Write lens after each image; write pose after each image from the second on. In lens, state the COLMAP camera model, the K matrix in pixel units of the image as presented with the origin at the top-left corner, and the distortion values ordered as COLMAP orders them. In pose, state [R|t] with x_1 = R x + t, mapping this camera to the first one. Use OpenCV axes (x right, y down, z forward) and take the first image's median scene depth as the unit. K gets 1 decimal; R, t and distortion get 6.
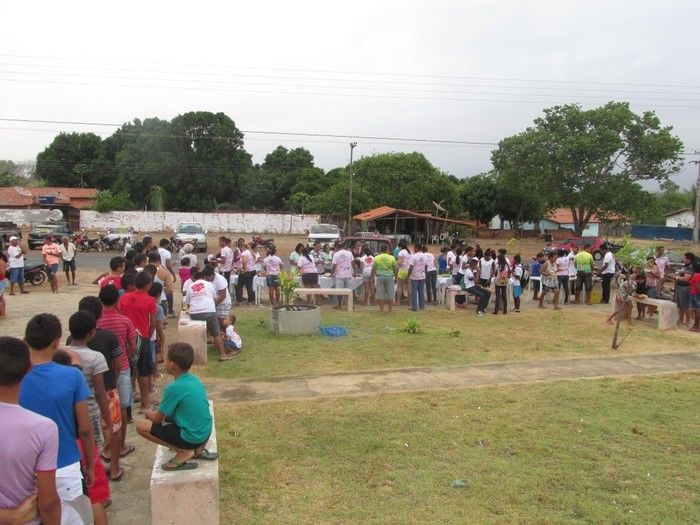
lens RADIAL K [[592.0, 0, 368.2], [0, 592.0, 246.1], [0, 0, 1]] dist [0.000293, 0.002682]
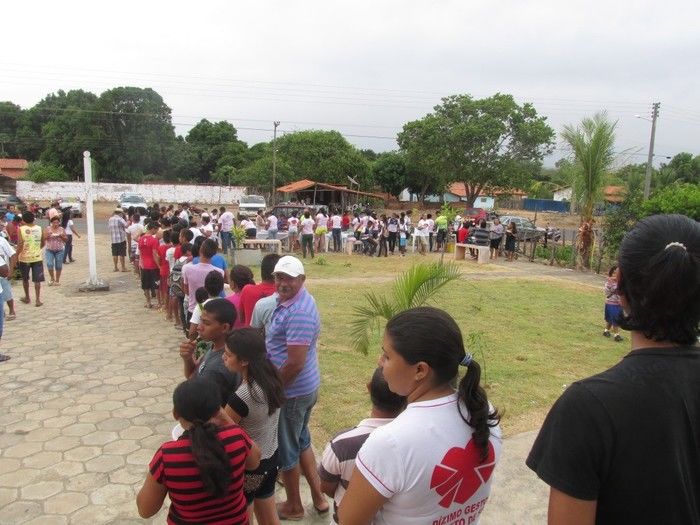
lens RADIAL K [[587.1, 0, 364.8], [0, 587.1, 261.8], [0, 0, 1]] dist [-0.033600, 0.008623]
pose [[0.991957, -0.005447, 0.126462, -0.001351], [-0.003942, 0.997260, 0.073874, 0.004921], [-0.126518, -0.073778, 0.989217, -0.113754]]
